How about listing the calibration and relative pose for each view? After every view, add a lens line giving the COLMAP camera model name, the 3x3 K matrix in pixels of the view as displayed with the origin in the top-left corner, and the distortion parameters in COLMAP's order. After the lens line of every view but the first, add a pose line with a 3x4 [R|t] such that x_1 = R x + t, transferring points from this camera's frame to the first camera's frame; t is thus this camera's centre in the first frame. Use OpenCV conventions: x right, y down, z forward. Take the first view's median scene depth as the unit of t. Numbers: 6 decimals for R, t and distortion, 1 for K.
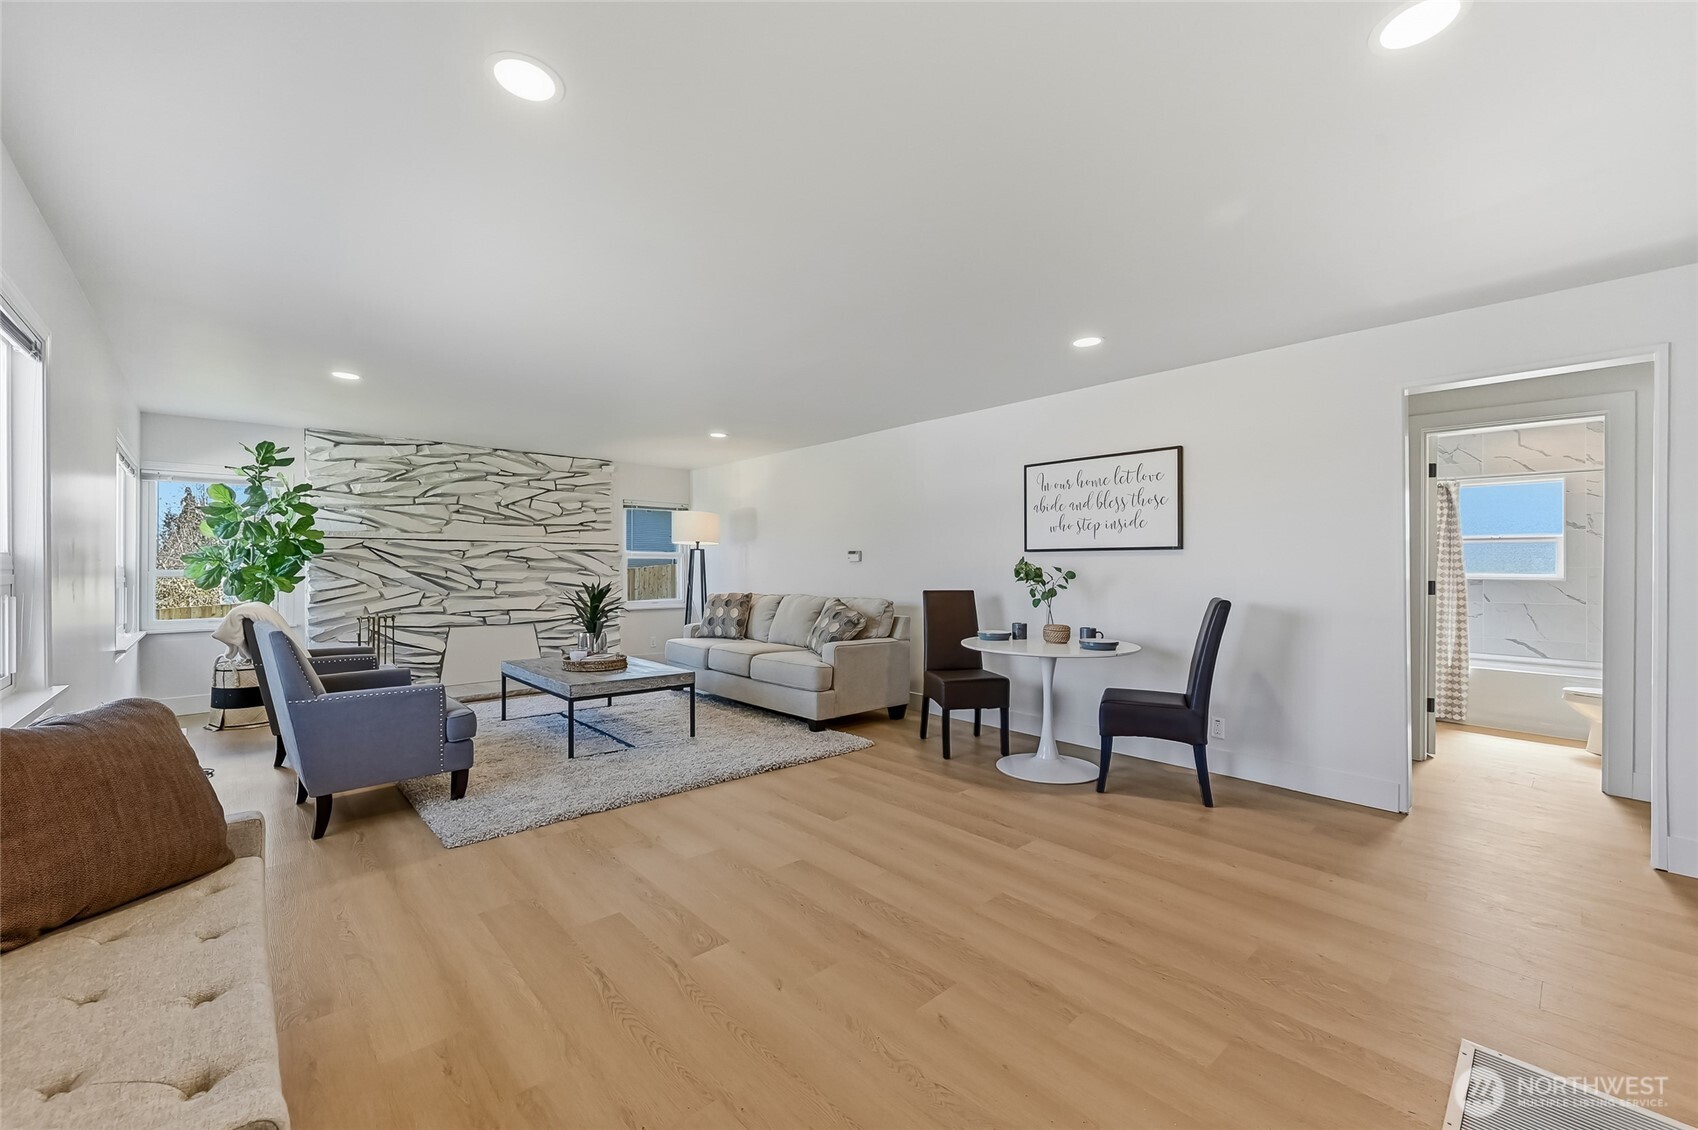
lens RADIAL K [[681.4, 0, 858.3], [0, 681.4, 569.8], [0, 0, 1]] dist [-0.001988, 0.000980]
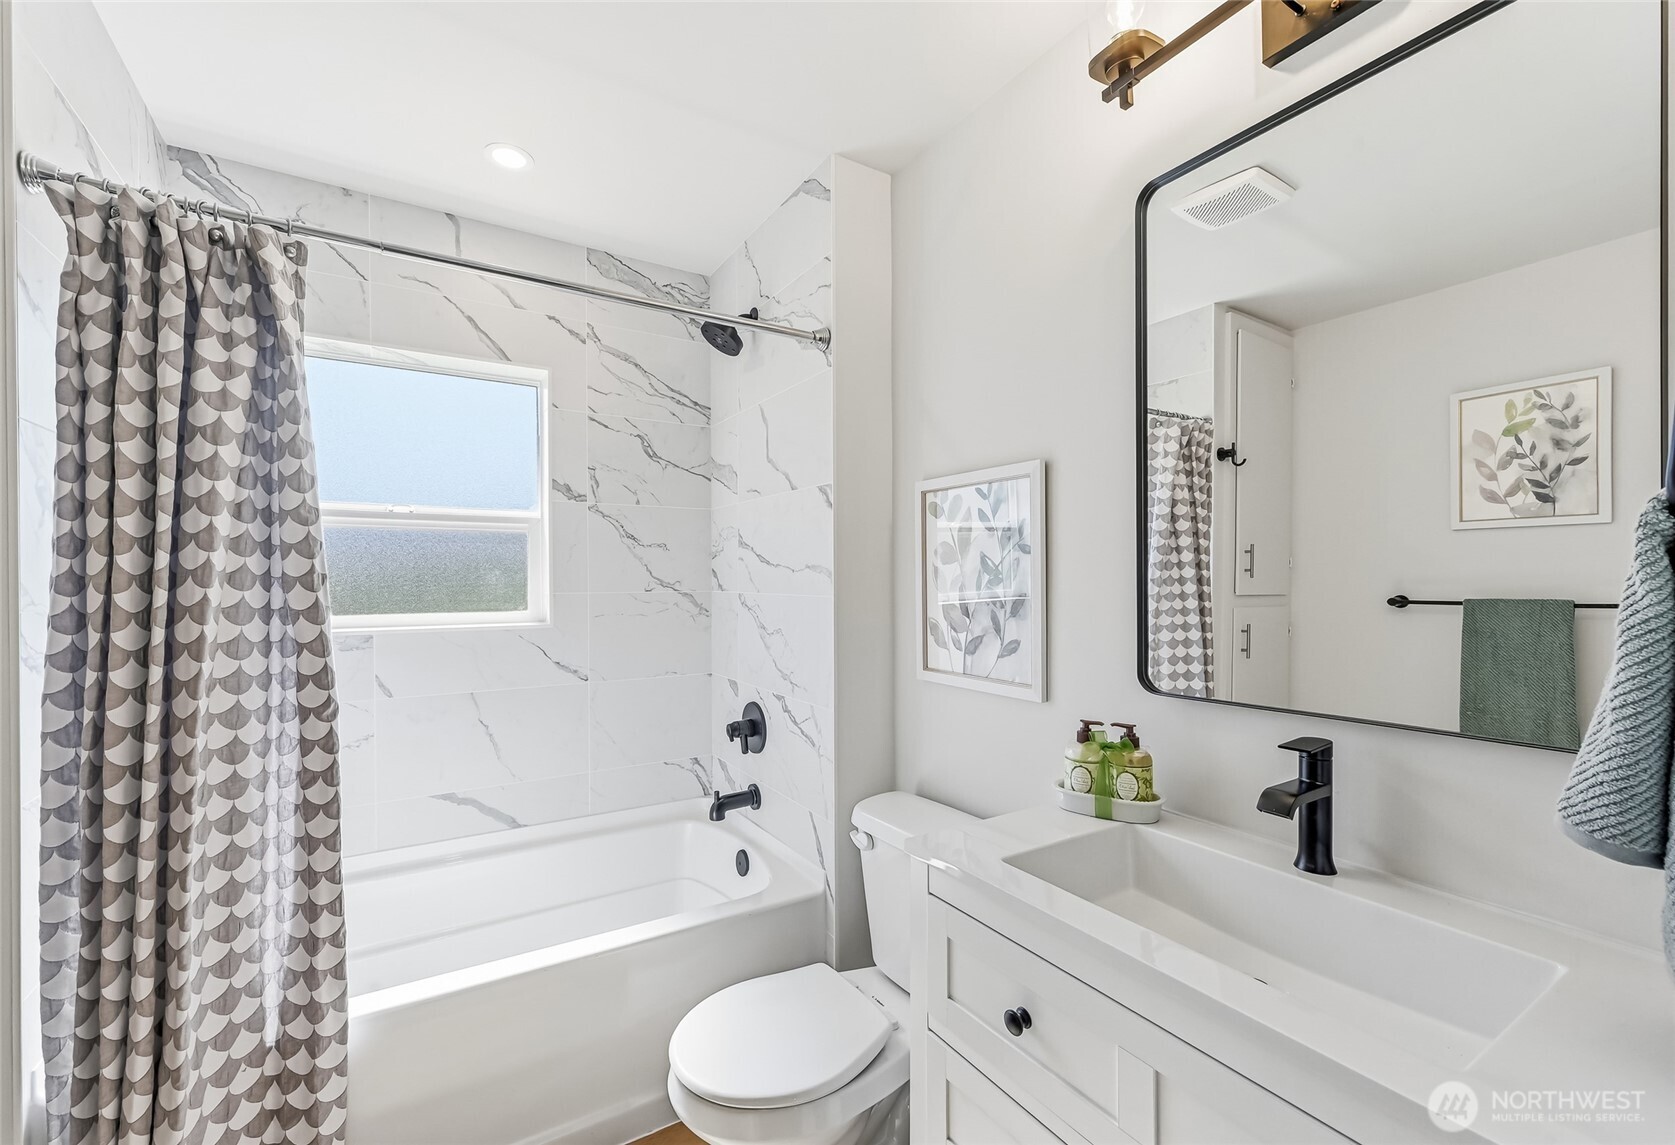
lens RADIAL K [[696.3, 0, 836.4], [0, 696.3, 574.0], [0, 0, 1]] dist [0.000609, 0.000089]
pose [[0.194181, -0.002832, 0.980962, 0.679945], [0.009373, 0.999956, 0.001032, -0.014413], [-0.980921, 0.008995, 0.194199, 0.771166]]
